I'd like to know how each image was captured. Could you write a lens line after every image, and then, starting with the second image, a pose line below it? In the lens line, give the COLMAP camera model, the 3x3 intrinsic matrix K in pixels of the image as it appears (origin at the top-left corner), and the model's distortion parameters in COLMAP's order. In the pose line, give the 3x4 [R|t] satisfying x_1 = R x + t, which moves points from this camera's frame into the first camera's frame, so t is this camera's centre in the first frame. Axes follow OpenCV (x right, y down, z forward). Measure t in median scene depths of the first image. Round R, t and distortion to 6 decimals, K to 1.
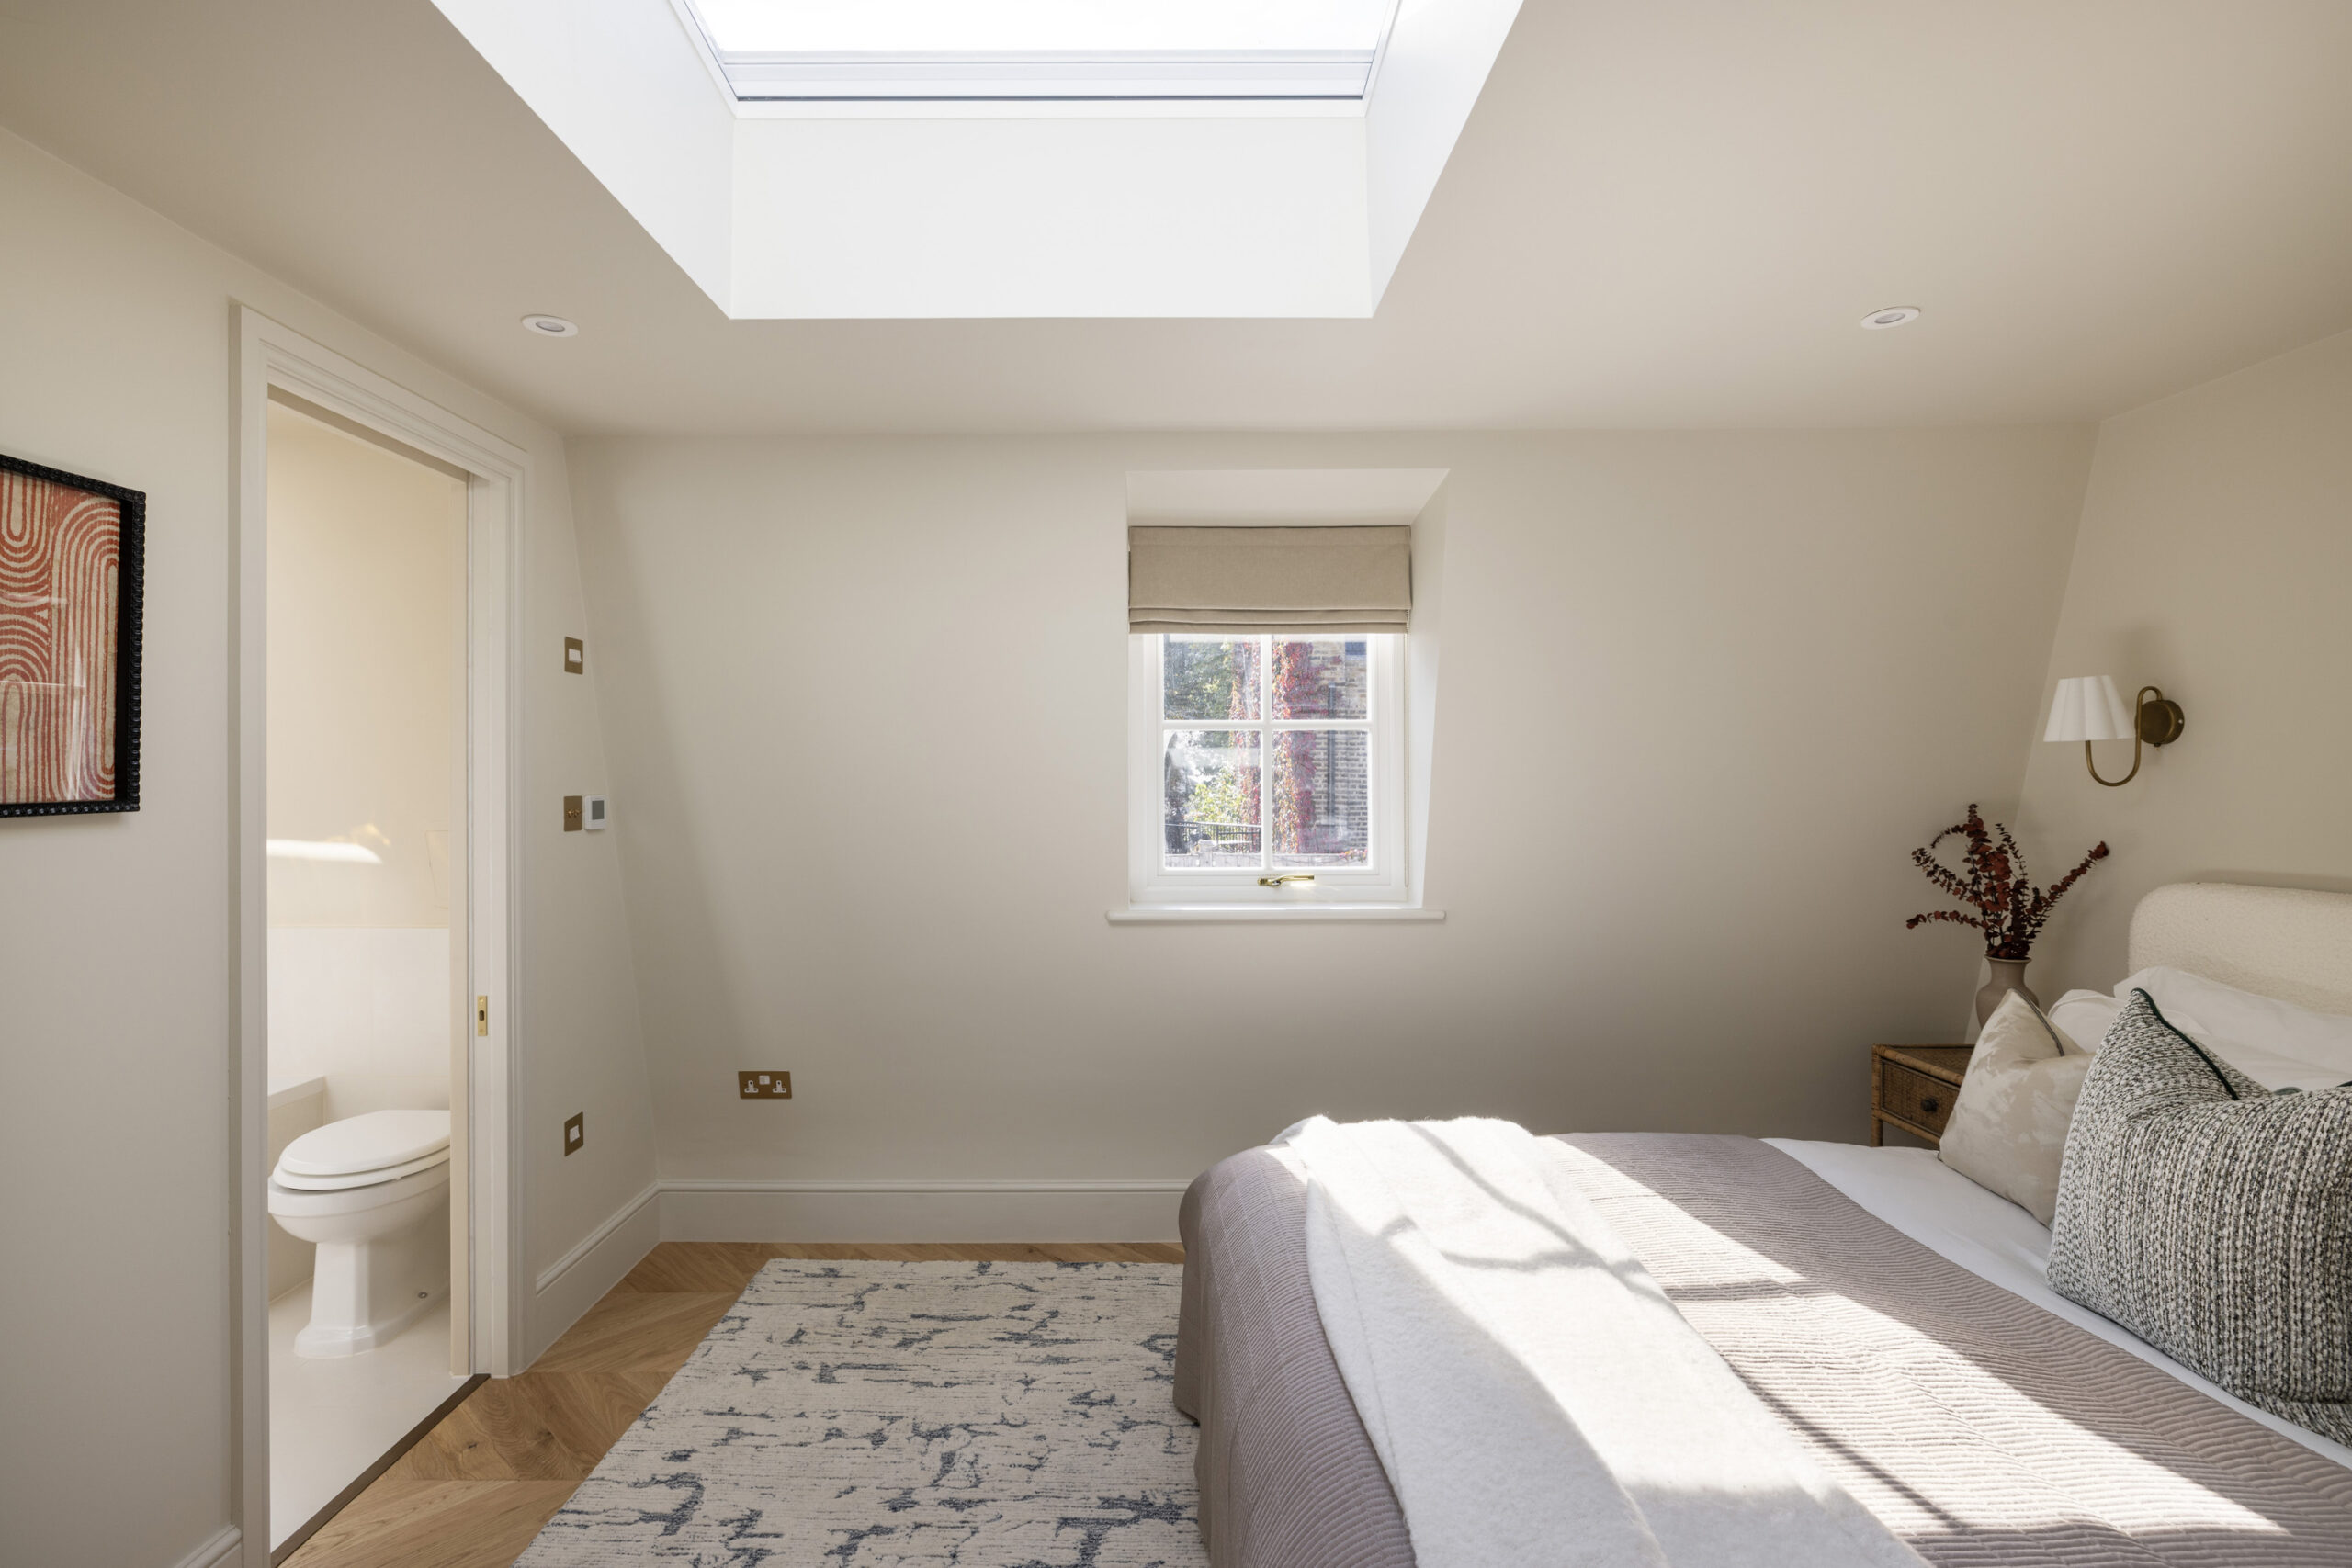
lens RADIAL K [[1160.5, 0, 1176.0], [0, 1160.5, 772.0], [0, 0, 1]] dist [-0.002221, 0.001512]
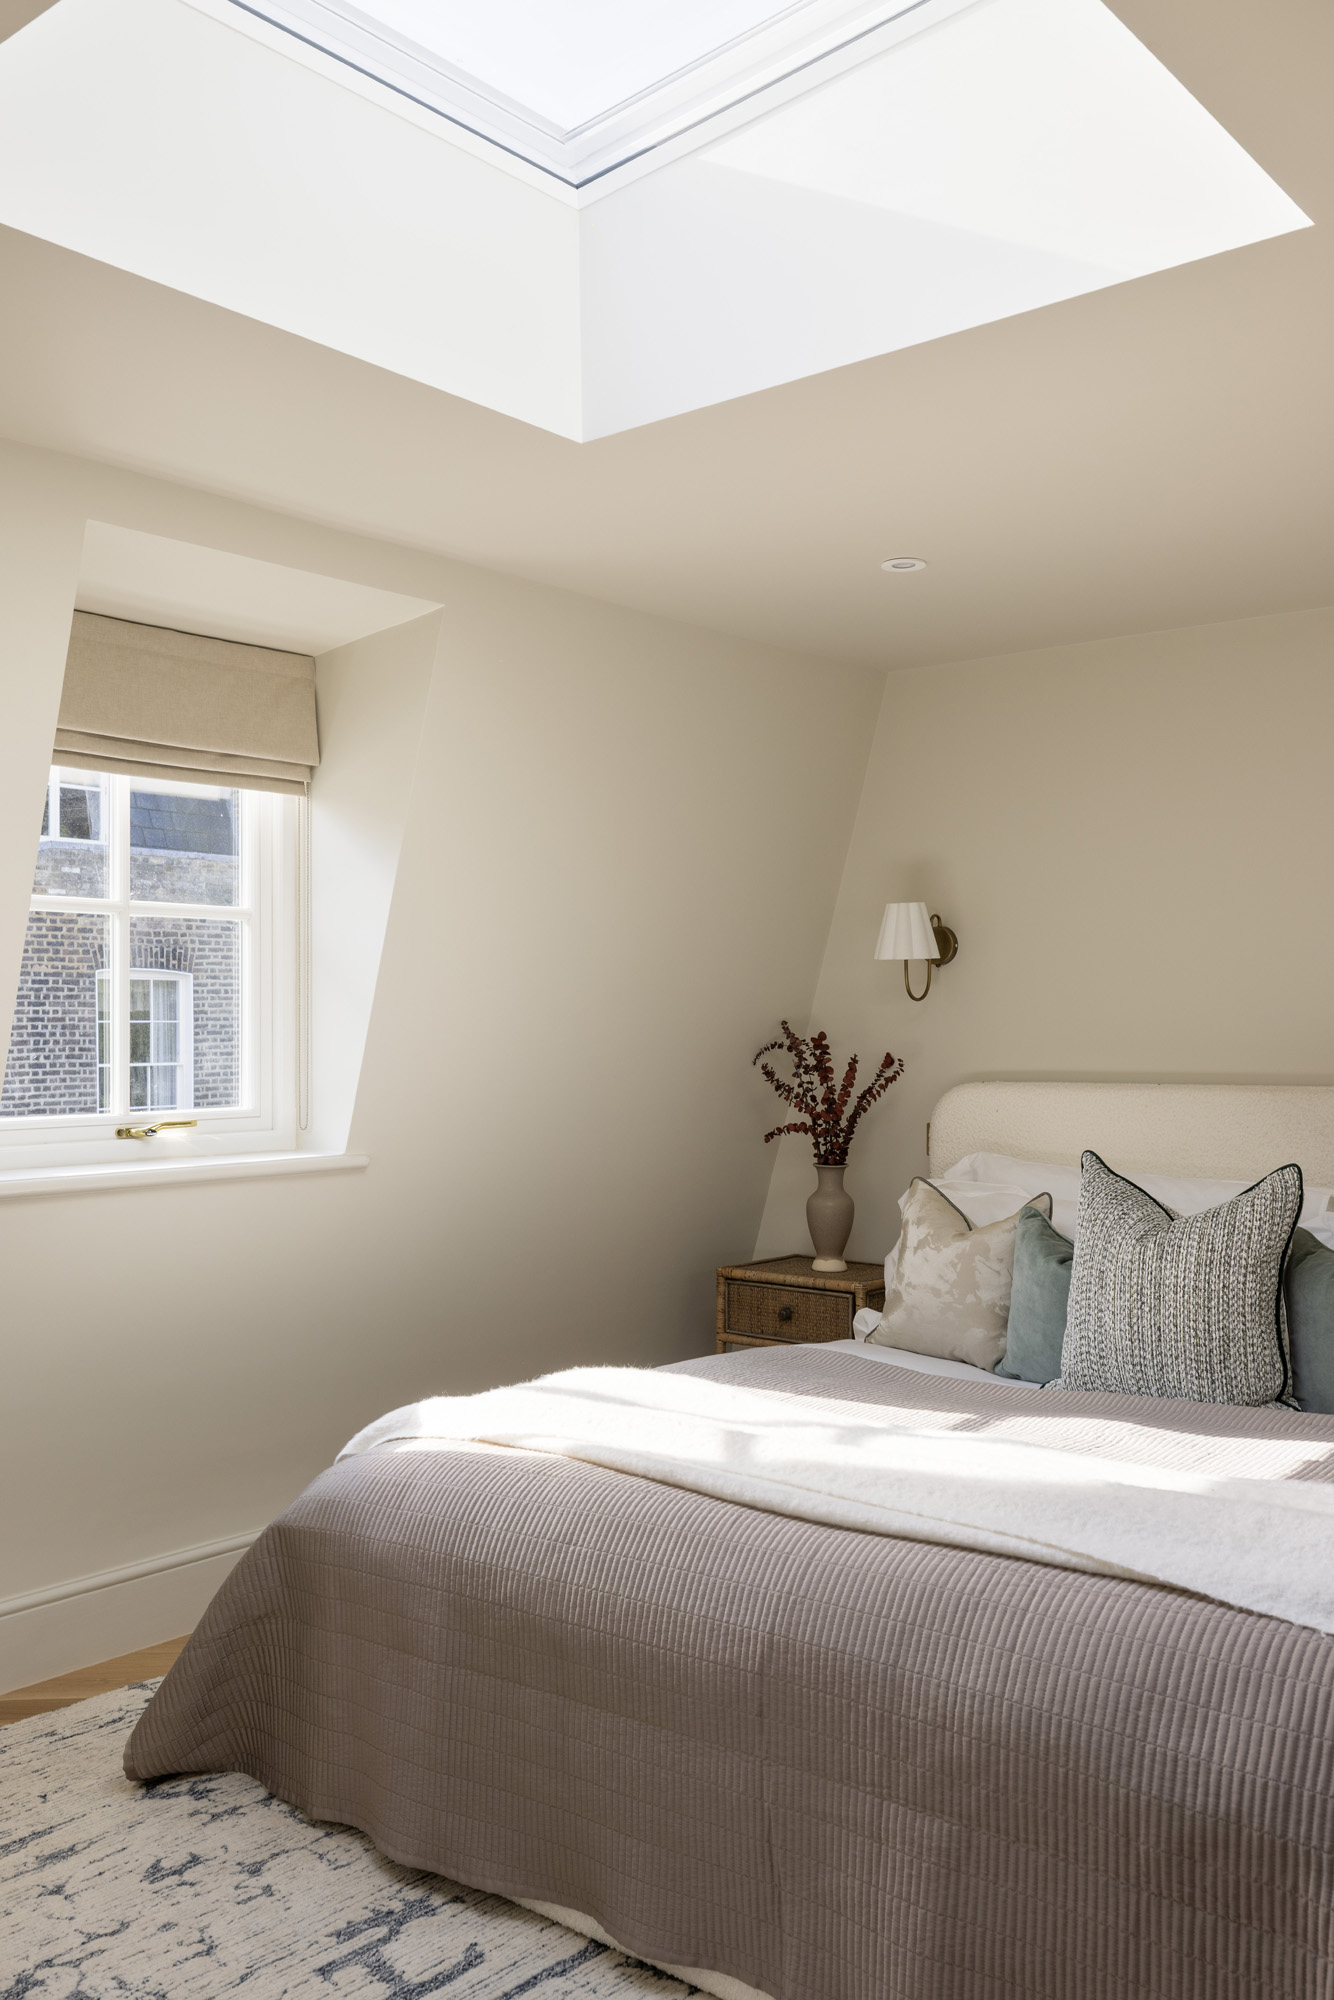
lens RADIAL K [[1848.1, 0, 668.9], [0, 1848.1, 1006.4], [0, 0, 1]] dist [0.005296, 0.009801]
pose [[0.616643, 0.011675, 0.787156, -0.795223], [-0.002530, 0.999914, -0.012848, 0.043383], [-0.787239, 0.005932, 0.616620, 0.087547]]
